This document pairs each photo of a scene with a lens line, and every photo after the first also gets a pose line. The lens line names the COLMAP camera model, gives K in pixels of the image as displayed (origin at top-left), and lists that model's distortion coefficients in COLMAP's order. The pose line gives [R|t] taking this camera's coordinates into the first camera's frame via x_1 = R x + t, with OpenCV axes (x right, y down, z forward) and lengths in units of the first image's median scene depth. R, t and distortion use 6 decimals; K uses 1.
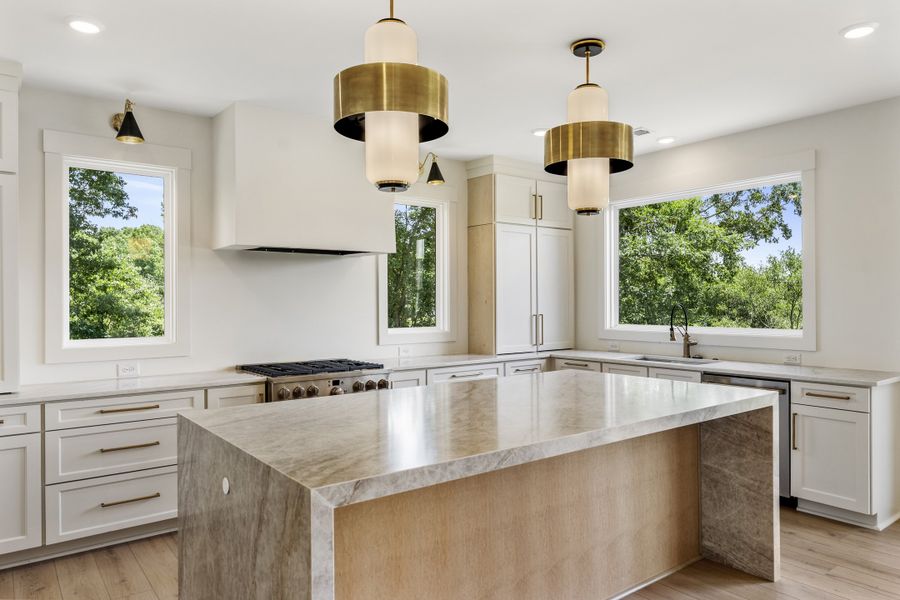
lens RADIAL K [[606.2, 0, 449.4], [0, 606.2, 304.3], [0, 0, 1]] dist [0.002764, 0.002274]
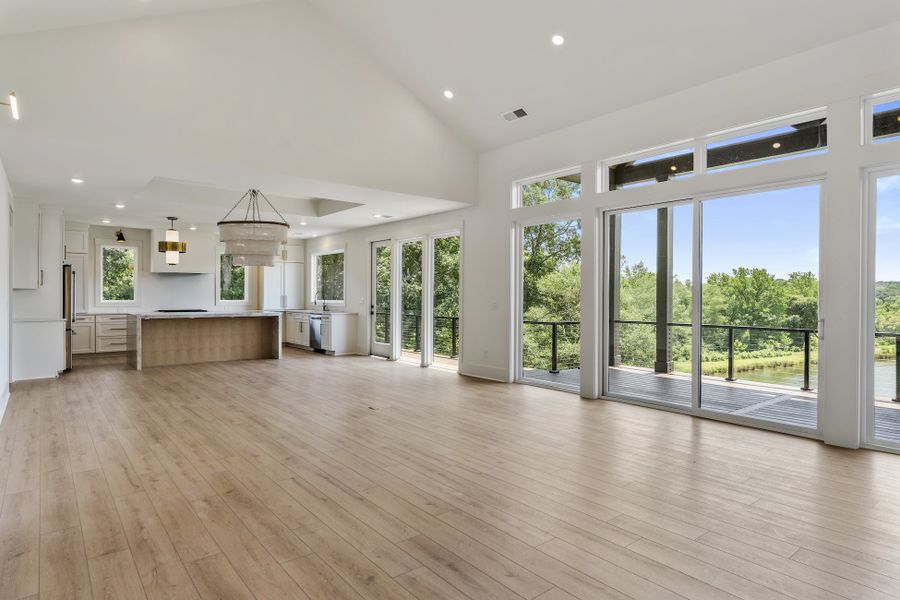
lens RADIAL K [[508.6, 0, 450.0], [0, 508.6, 300.0], [0, 0, 1]] dist [0.000405, -0.000882]
pose [[0.999334, 0.008798, 0.035426, 1.138845], [-0.009002, 0.999944, 0.005604, 0.022822], [-0.035375, -0.005919, 0.999357, -1.791891]]
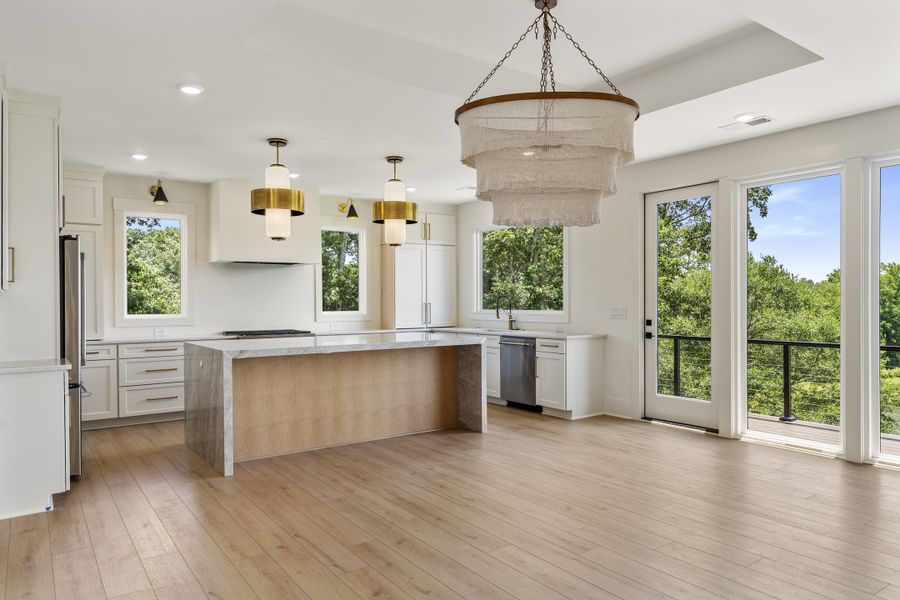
lens RADIAL K [[593.6, 0, 443.1], [0, 593.6, 304.9], [0, 0, 1]] dist [0.001142, -0.000507]
pose [[0.999590, -0.000350, -0.028616, 0.336596], [0.000450, 0.999994, 0.003476, 0.023647], [0.028614, -0.003488, 0.999584, -0.686923]]
